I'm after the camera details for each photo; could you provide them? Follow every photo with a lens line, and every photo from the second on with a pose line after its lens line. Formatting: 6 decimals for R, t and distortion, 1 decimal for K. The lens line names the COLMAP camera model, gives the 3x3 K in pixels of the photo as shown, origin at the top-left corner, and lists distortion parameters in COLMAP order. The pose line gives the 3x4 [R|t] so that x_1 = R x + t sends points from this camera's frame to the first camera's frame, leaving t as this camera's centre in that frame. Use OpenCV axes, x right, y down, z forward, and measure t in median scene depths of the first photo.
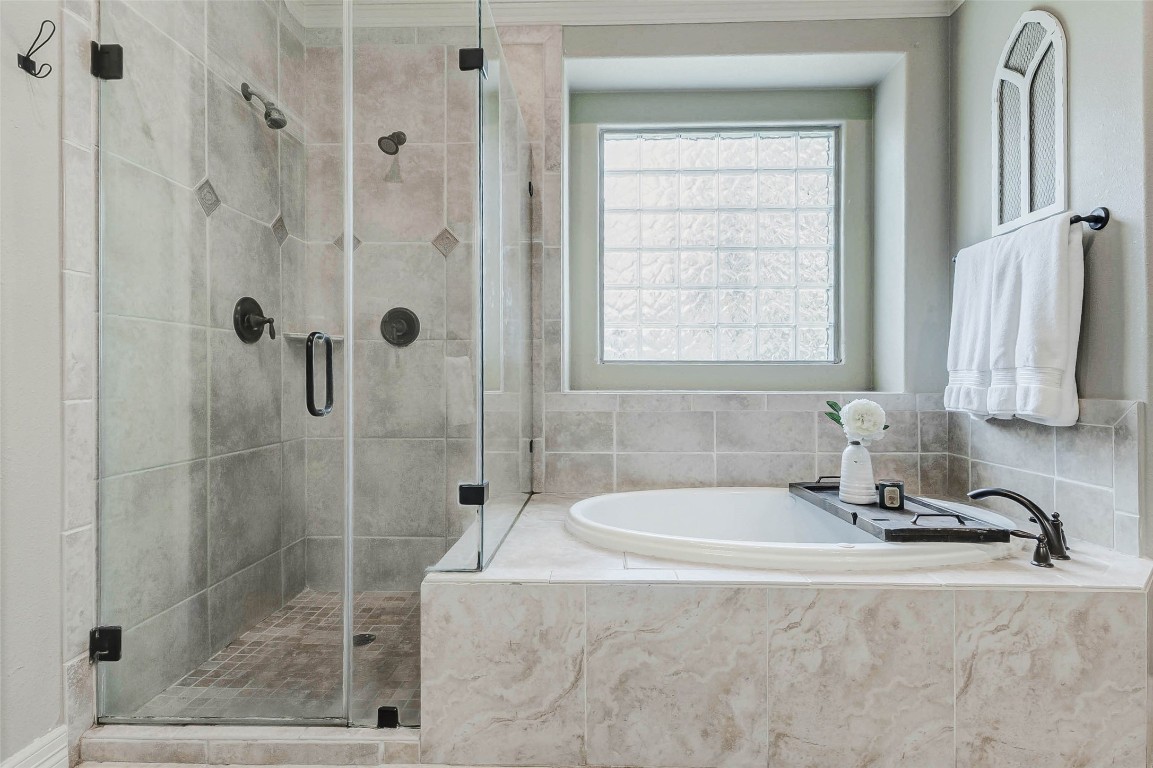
lens RADIAL K [[578.1, 0, 567.5], [0, 578.1, 376.4], [0, 0, 1]] dist [0.012751, -0.005438]
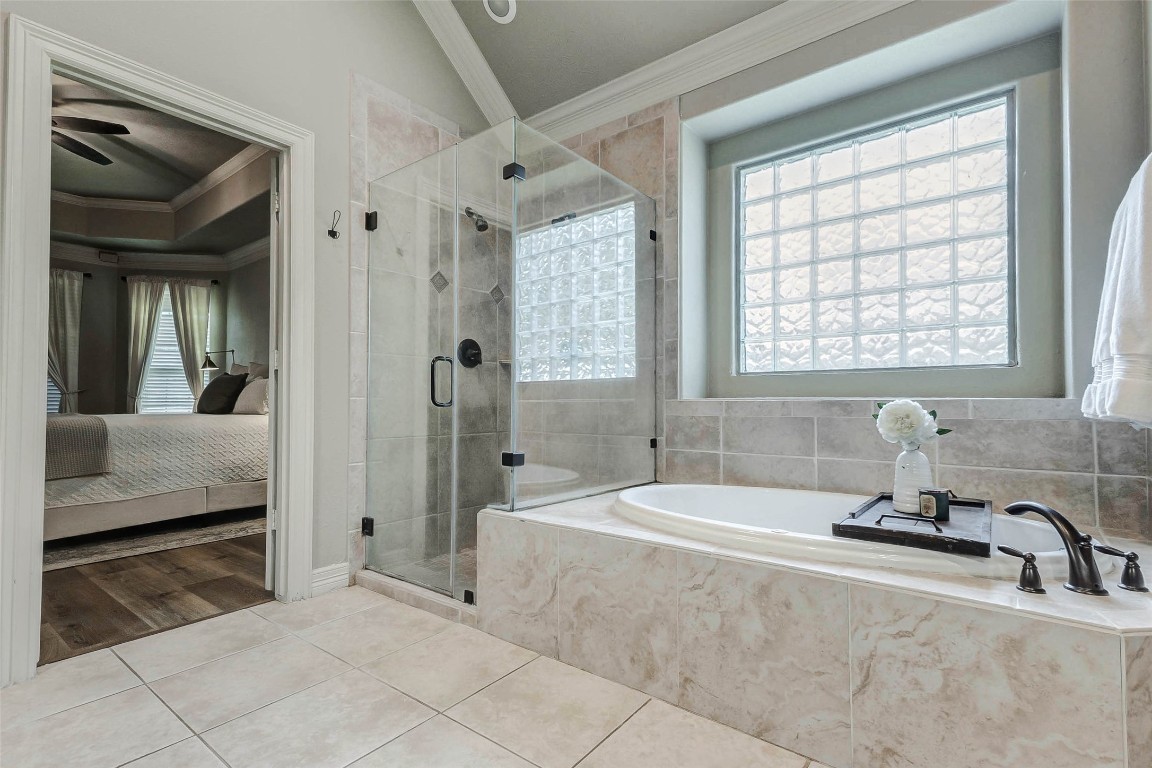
lens RADIAL K [[519.8, 0, 577.1], [0, 519.8, 391.8], [0, 0, 1]] dist [0.014352, -0.000450]
pose [[0.812697, -0.013741, -0.582525, 0.725369], [0.001269, 0.999761, -0.021812, 0.056667], [0.582685, 0.016988, 0.812520, 0.008326]]
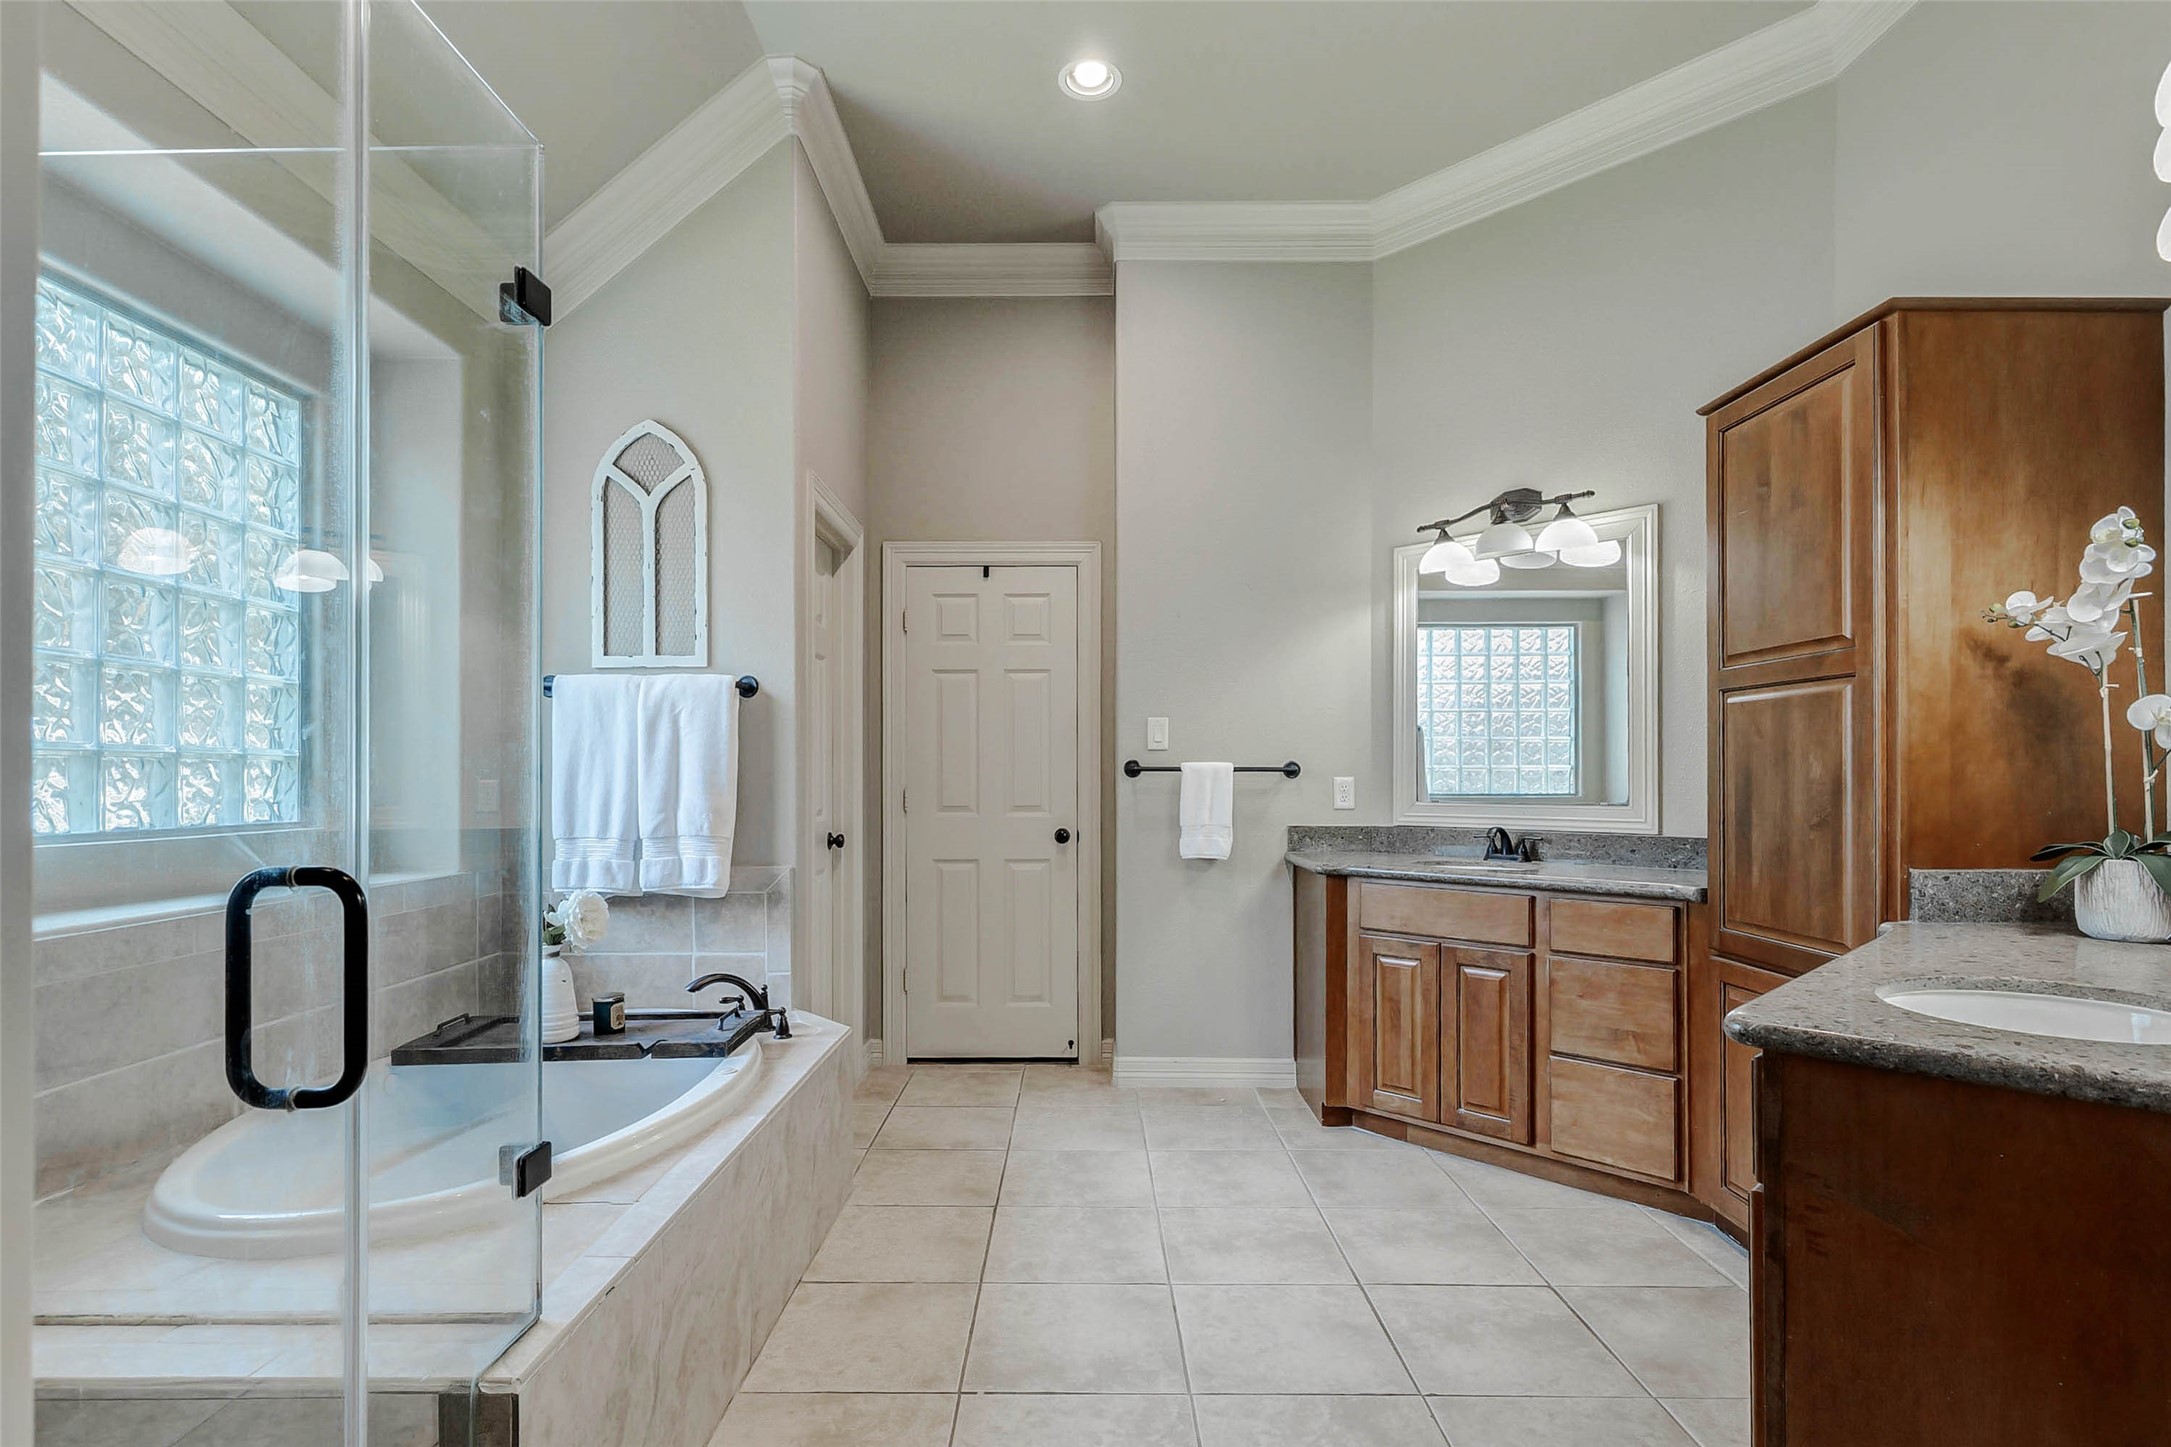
lens RADIAL K [[1088.5, 0, 1066.1], [0, 1088.5, 769.4], [0, 0, 1]] dist [0.012751, -0.005438]
pose [[-0.006240, 0.003285, 0.999975, -1.079608], [0.002871, 0.999991, -0.003267, -0.134051], [-0.999976, 0.002850, -0.006249, 0.516891]]
